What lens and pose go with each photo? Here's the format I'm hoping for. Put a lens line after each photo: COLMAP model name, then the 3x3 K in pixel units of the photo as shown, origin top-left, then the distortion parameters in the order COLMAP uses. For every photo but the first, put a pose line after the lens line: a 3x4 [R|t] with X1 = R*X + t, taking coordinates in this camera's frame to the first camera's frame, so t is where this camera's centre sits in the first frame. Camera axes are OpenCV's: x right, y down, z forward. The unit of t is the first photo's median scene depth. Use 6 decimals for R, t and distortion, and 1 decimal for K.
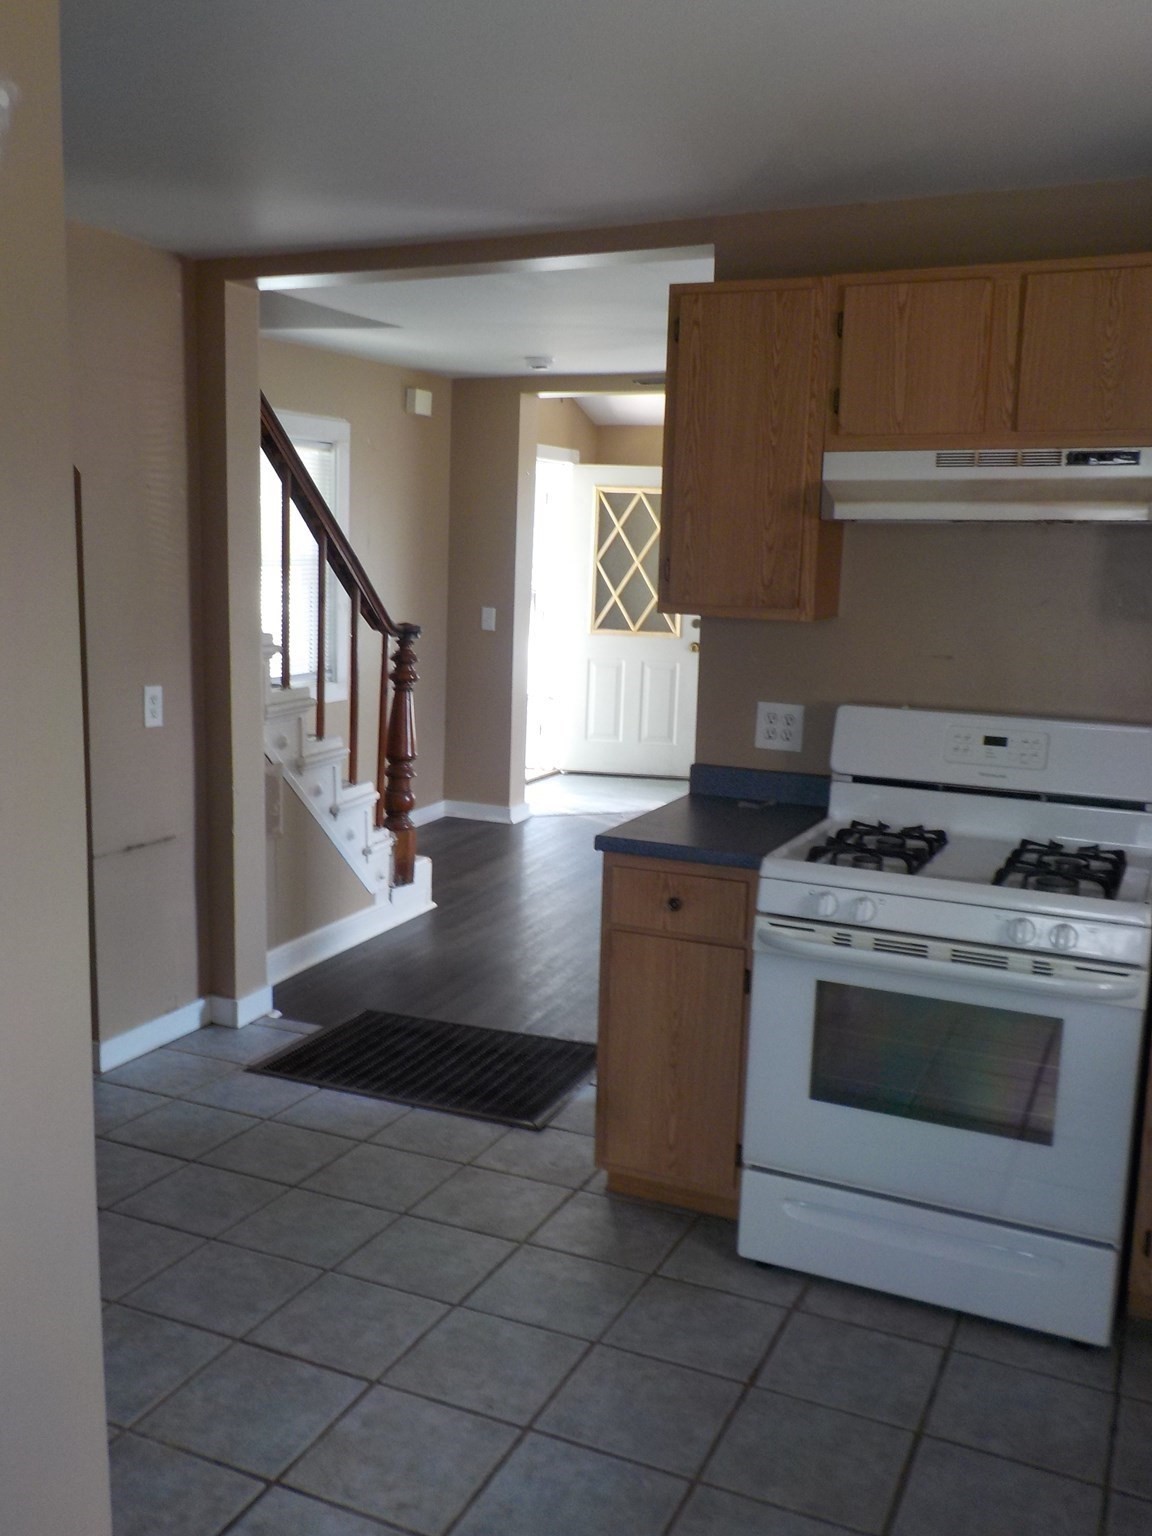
lens RADIAL K [[1408.2, 0, 570.8], [0, 1408.2, 766.6], [0, 0, 1]] dist [0.016824, -0.012707]
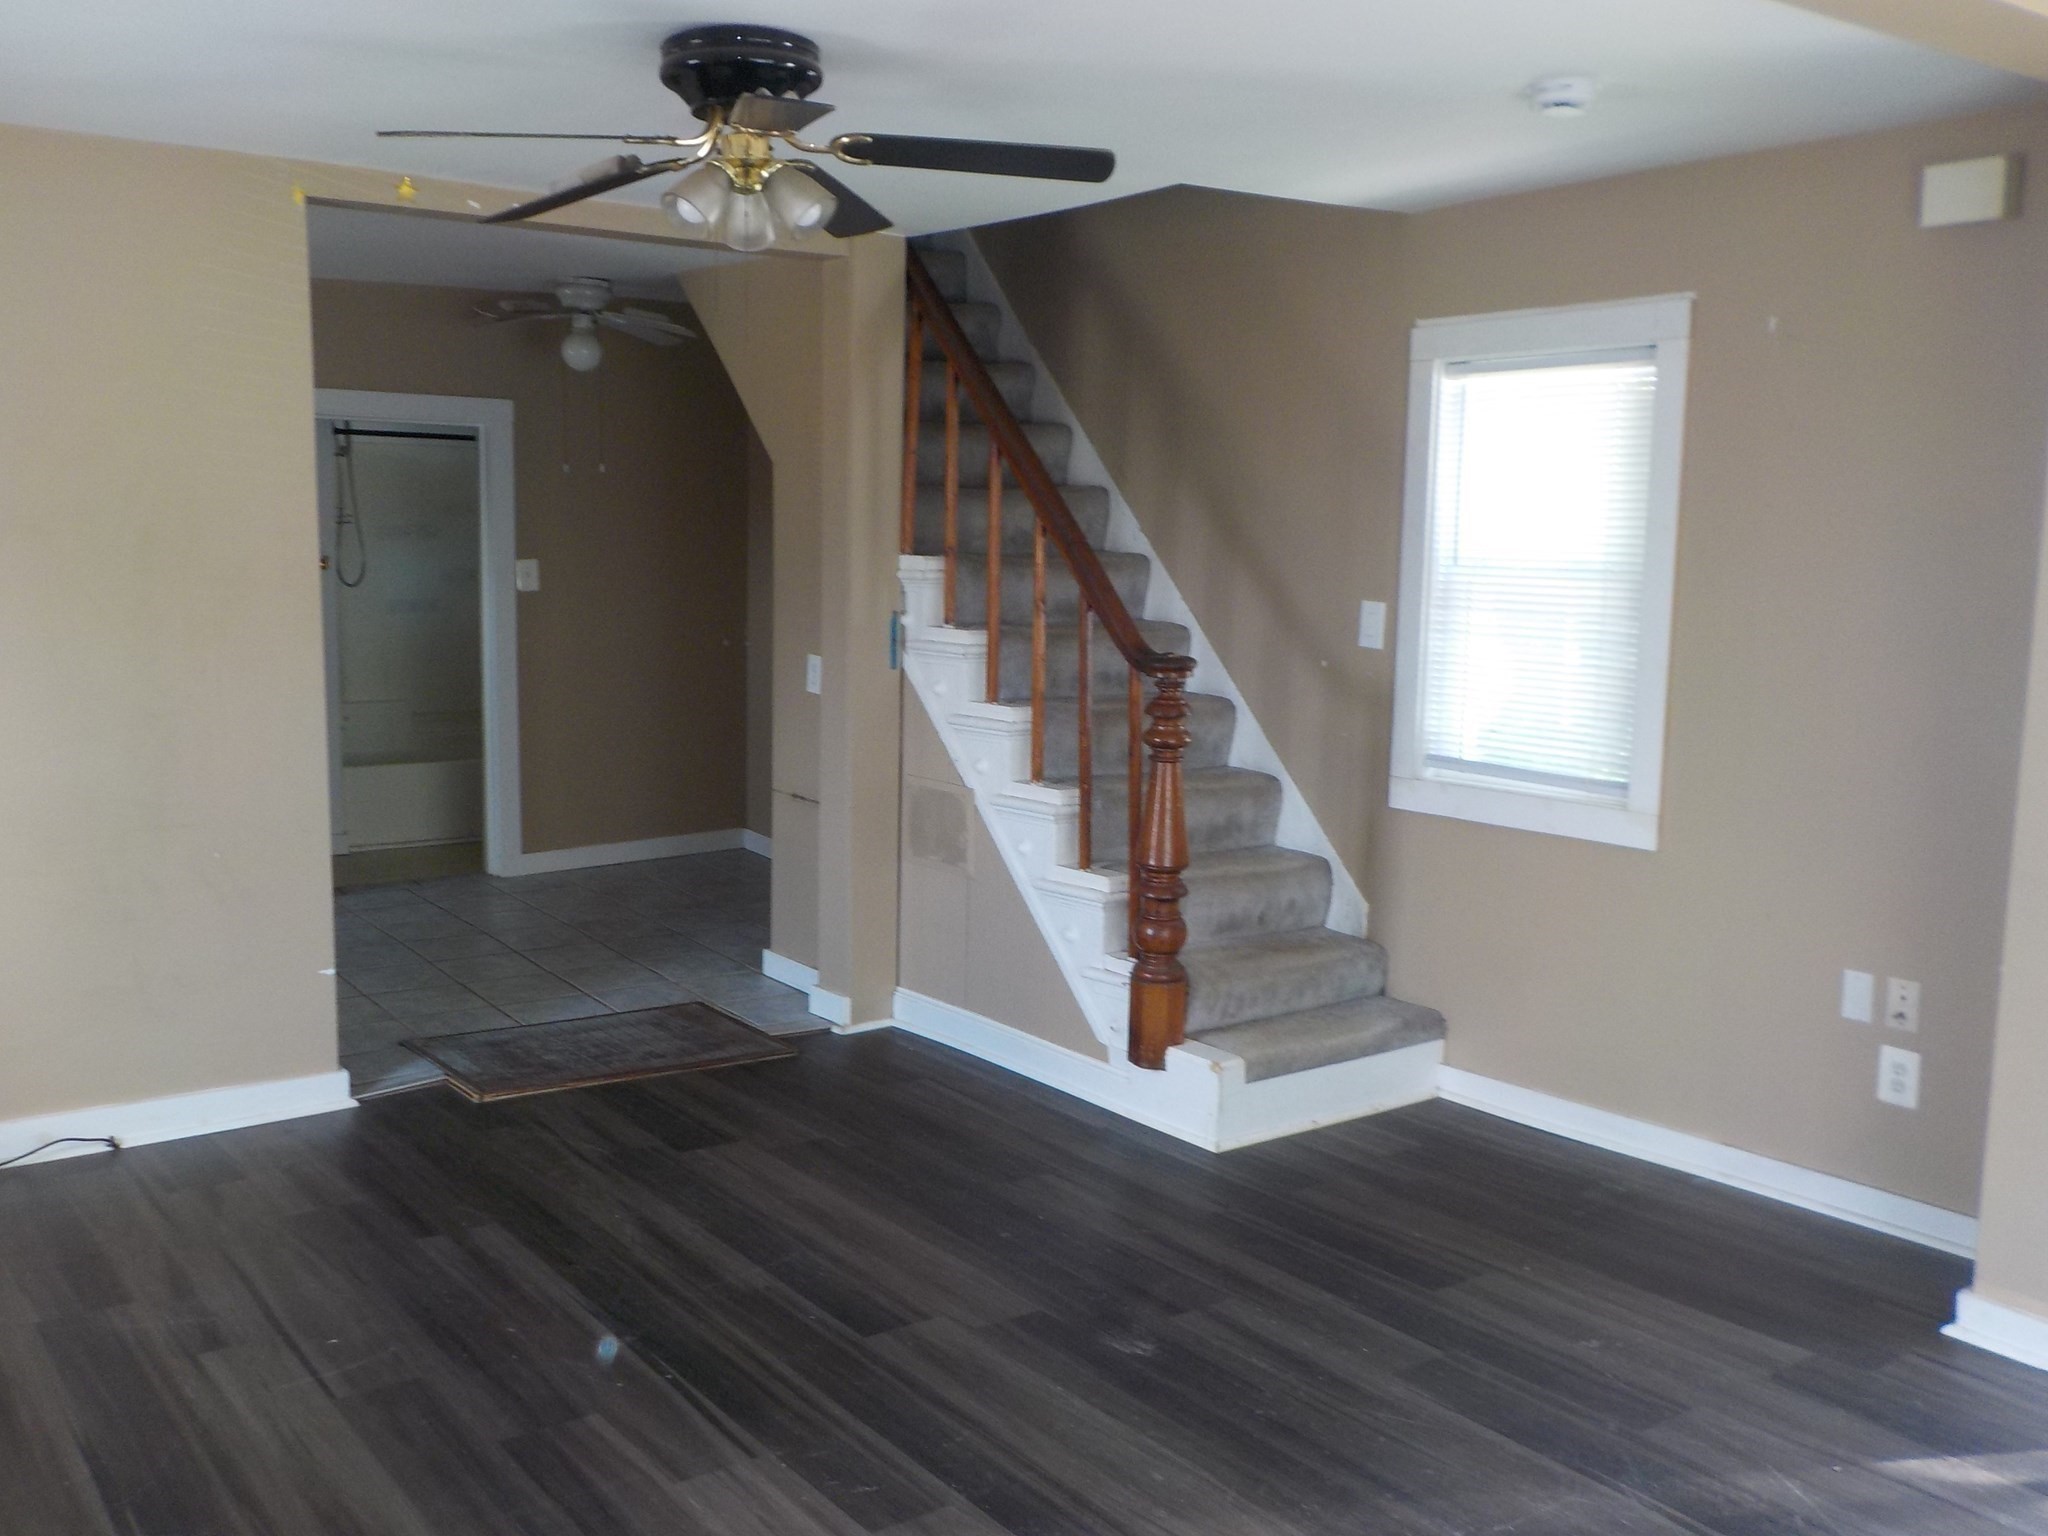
lens RADIAL K [[1877.6, 0, 1017.3], [0, 1877.6, 781.2], [0, 0, 1]] dist [0.016824, -0.012707]
pose [[-0.517323, 0.087160, -0.851340, 0.644406], [-0.164770, 0.966043, 0.199026, -0.208429], [0.839779, 0.243236, -0.485395, 1.397481]]
